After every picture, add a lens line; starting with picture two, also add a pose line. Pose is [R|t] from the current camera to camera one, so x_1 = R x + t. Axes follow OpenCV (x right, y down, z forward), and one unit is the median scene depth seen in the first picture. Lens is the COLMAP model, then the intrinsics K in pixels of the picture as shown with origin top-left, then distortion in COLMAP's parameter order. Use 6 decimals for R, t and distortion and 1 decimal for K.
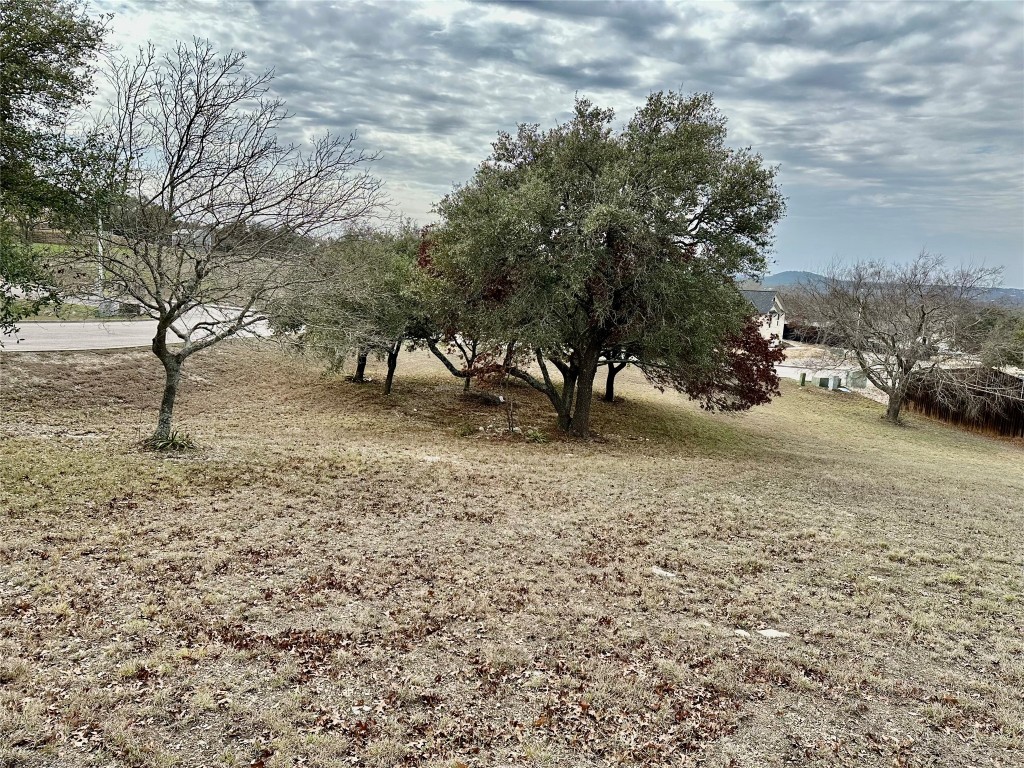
lens RADIAL K [[726.9, 0, 515.8], [0, 726.9, 377.3], [0, 0, 1]] dist [0.094836, -0.093924]
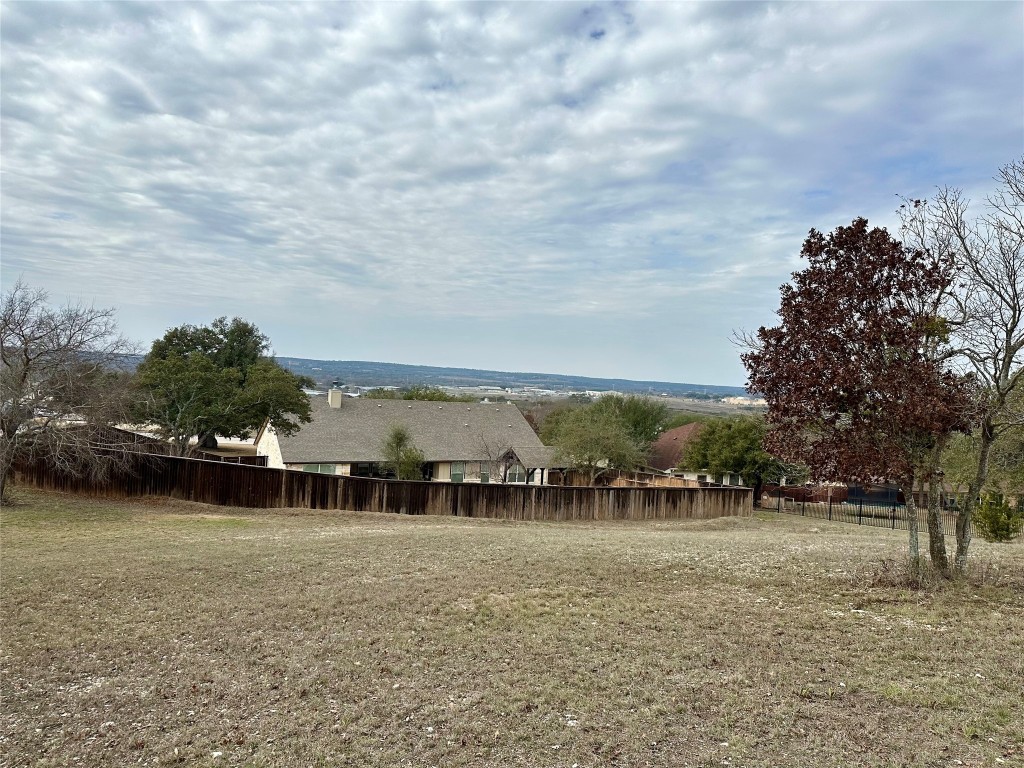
lens RADIAL K [[722.1, 0, 524.6], [0, 722.1, 380.5], [0, 0, 1]] dist [0.058534, -0.062742]
pose [[0.441398, -0.024263, 0.896983, 0.164483], [0.096610, 0.995109, -0.020623, 0.007629], [-0.892095, 0.095761, 0.441583, 0.366735]]
